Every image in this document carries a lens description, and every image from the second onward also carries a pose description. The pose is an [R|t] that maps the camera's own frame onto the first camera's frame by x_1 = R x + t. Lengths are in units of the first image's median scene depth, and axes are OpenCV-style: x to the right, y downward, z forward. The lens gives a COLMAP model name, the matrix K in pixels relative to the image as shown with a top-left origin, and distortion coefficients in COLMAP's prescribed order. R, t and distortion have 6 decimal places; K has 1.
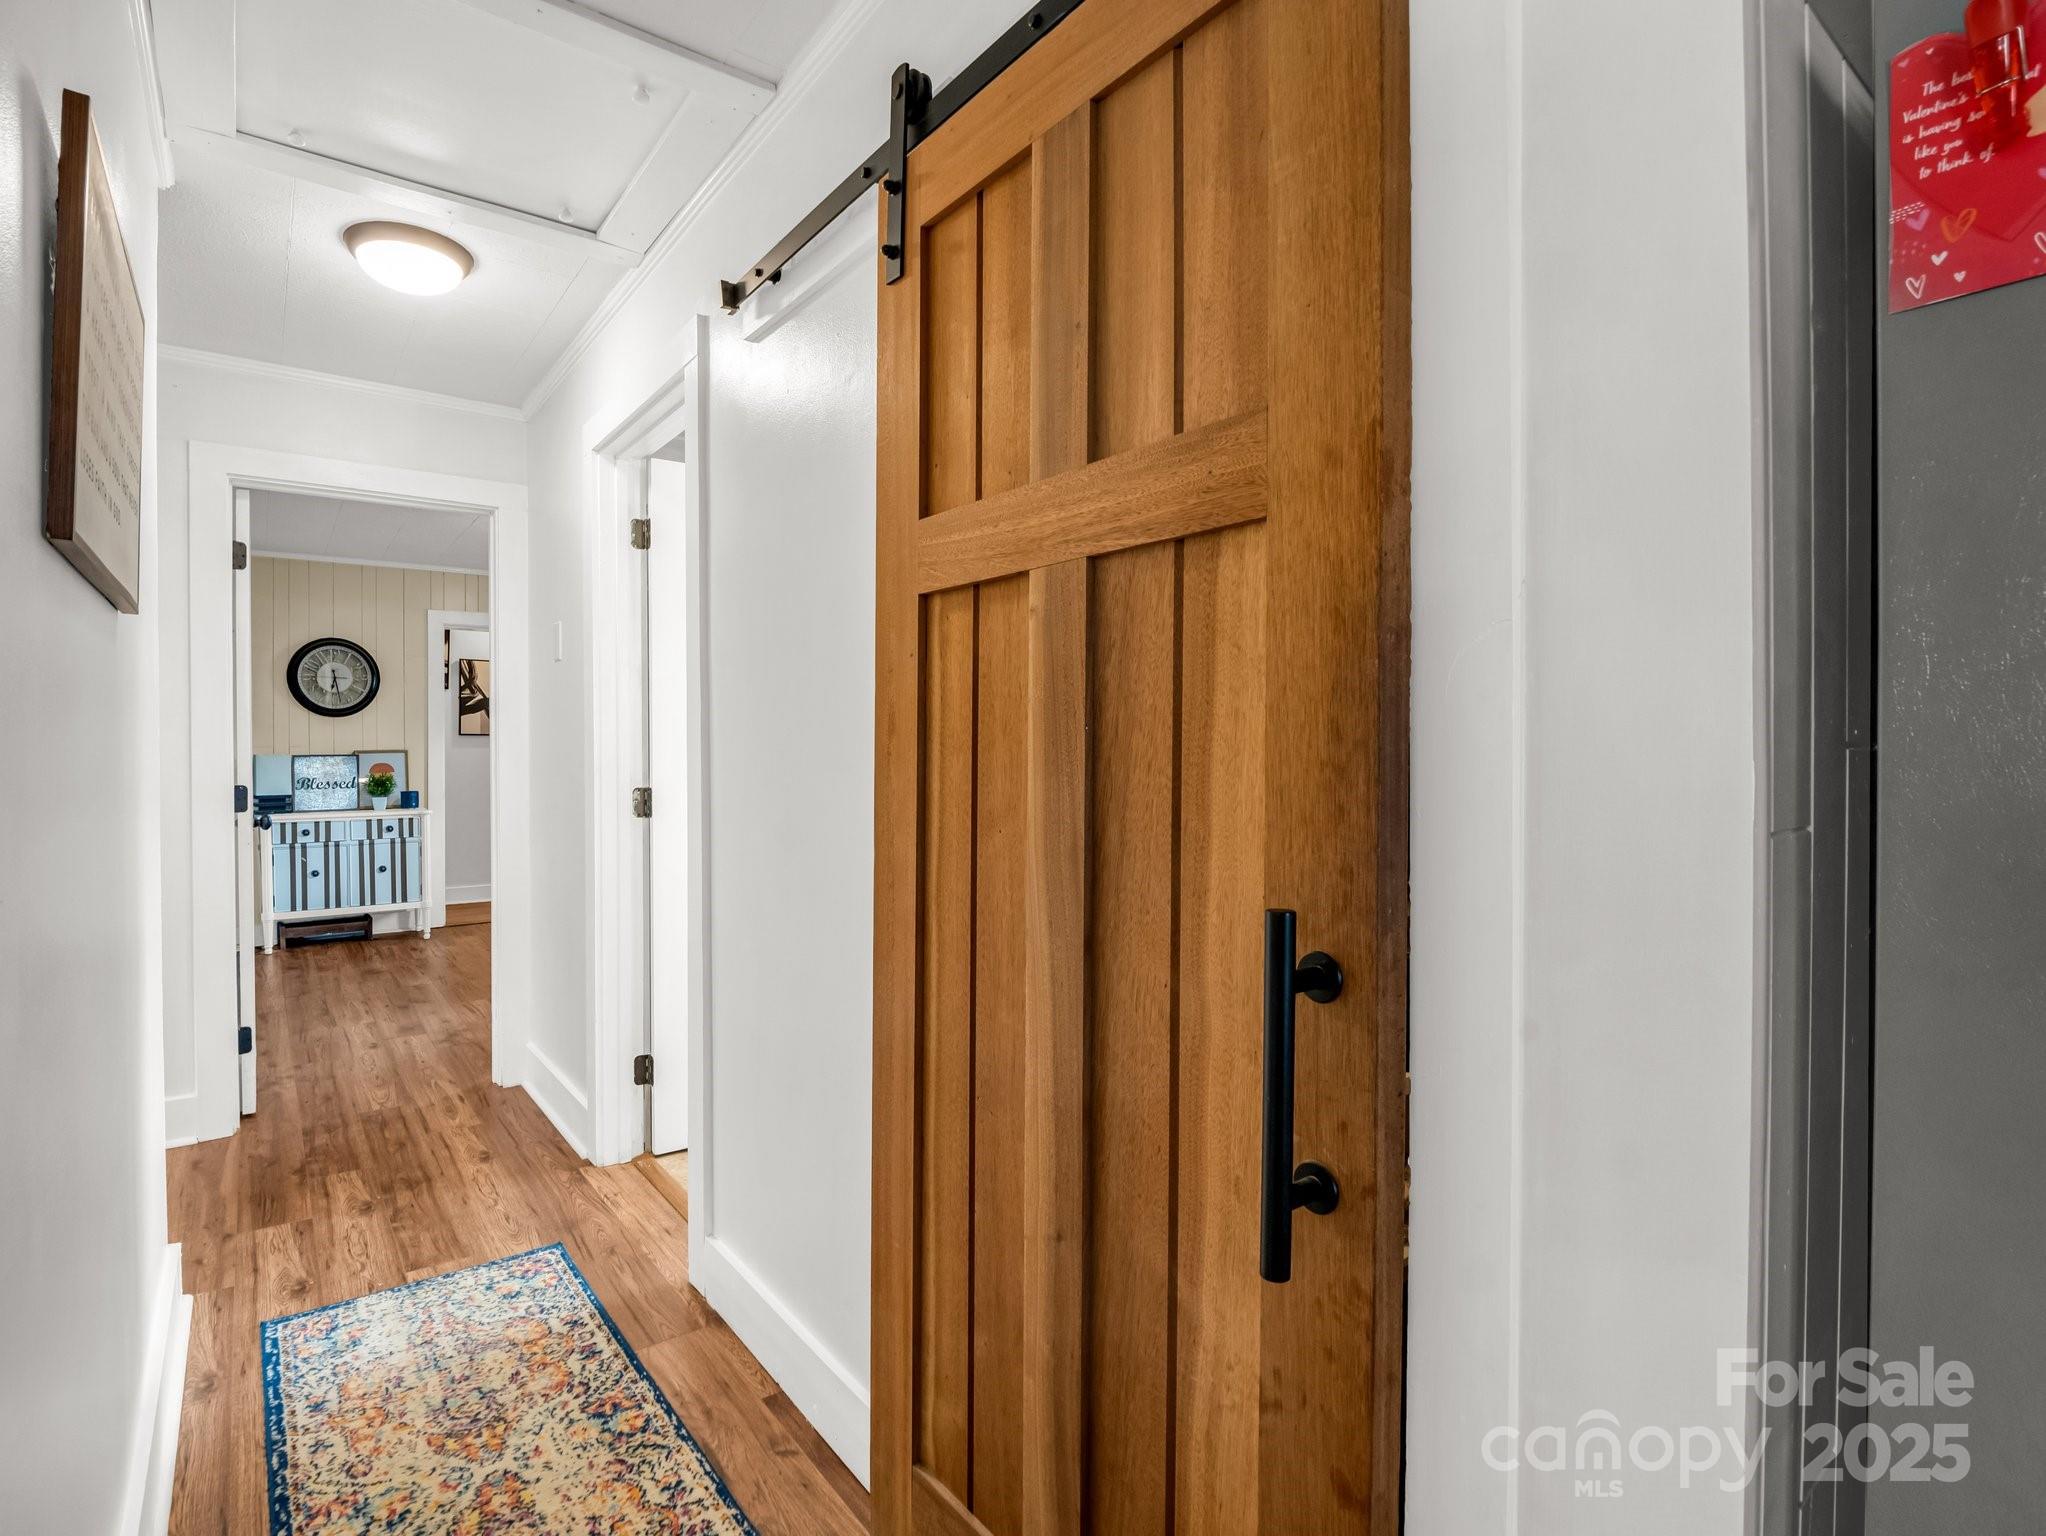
lens RADIAL K [[994.6, 0, 1019.4], [0, 994.6, 757.6], [0, 0, 1]] dist [-0.004711, -0.001580]
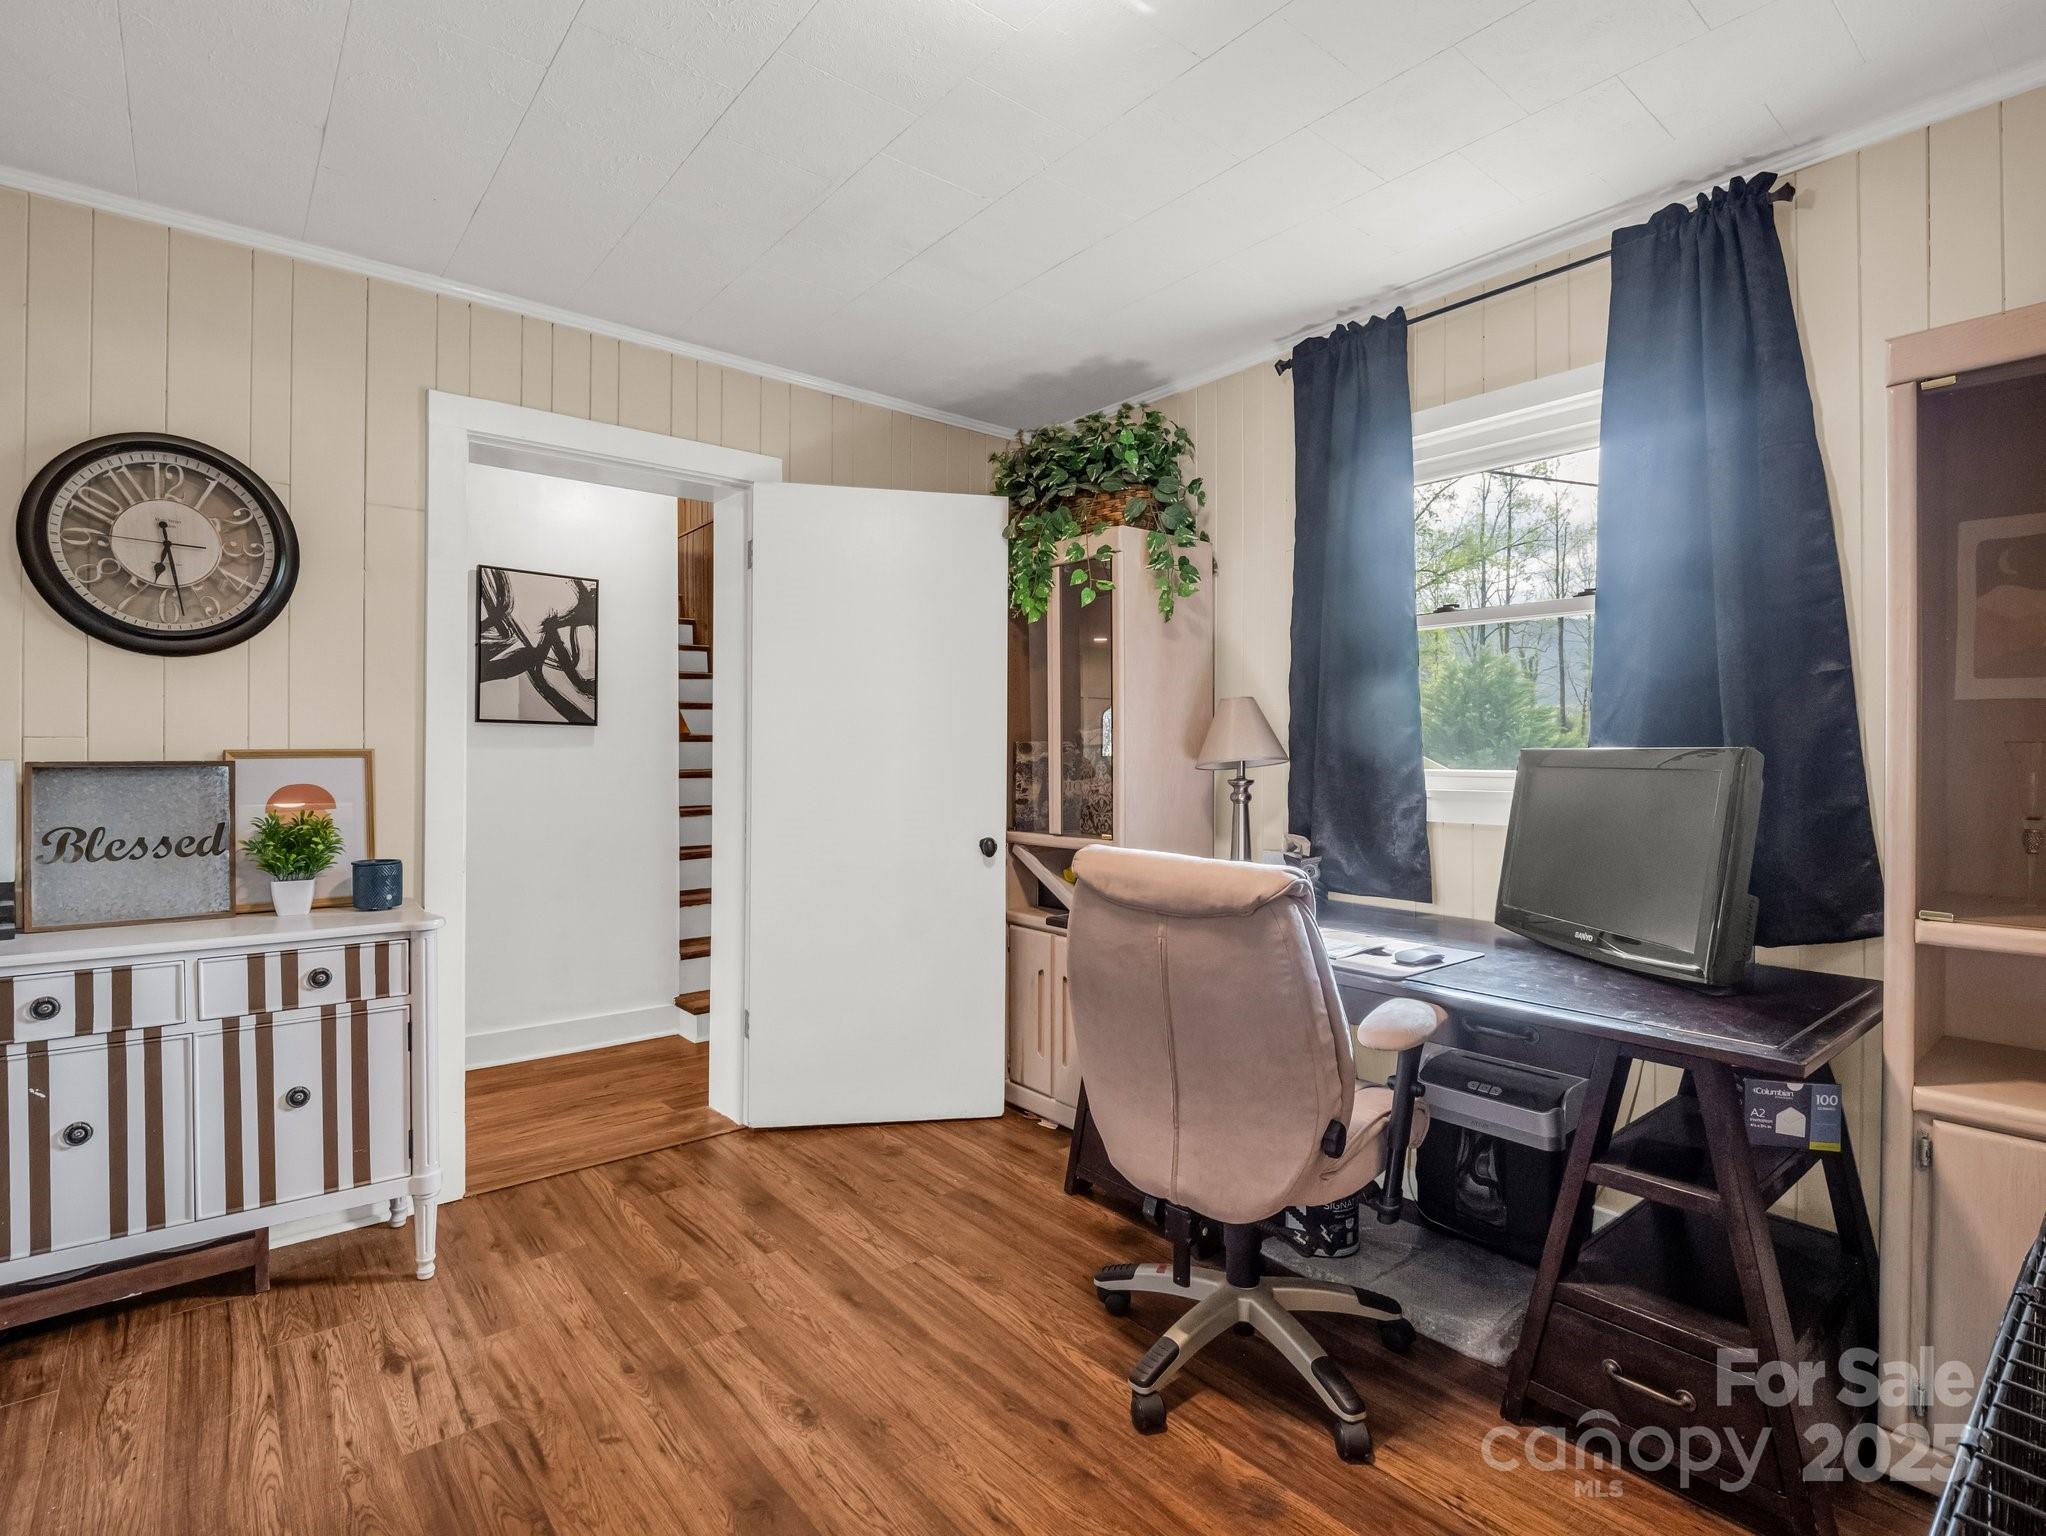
lens RADIAL K [[994.6, 0, 1019.4], [0, 994.6, 757.6], [0, 0, 1]] dist [-0.004711, -0.001580]
pose [[0.999361, 0.001792, 0.035712, -0.406317], [-0.001435, 0.999949, -0.009996, -0.001088], [-0.035728, 0.009939, 0.999312, 0.649924]]
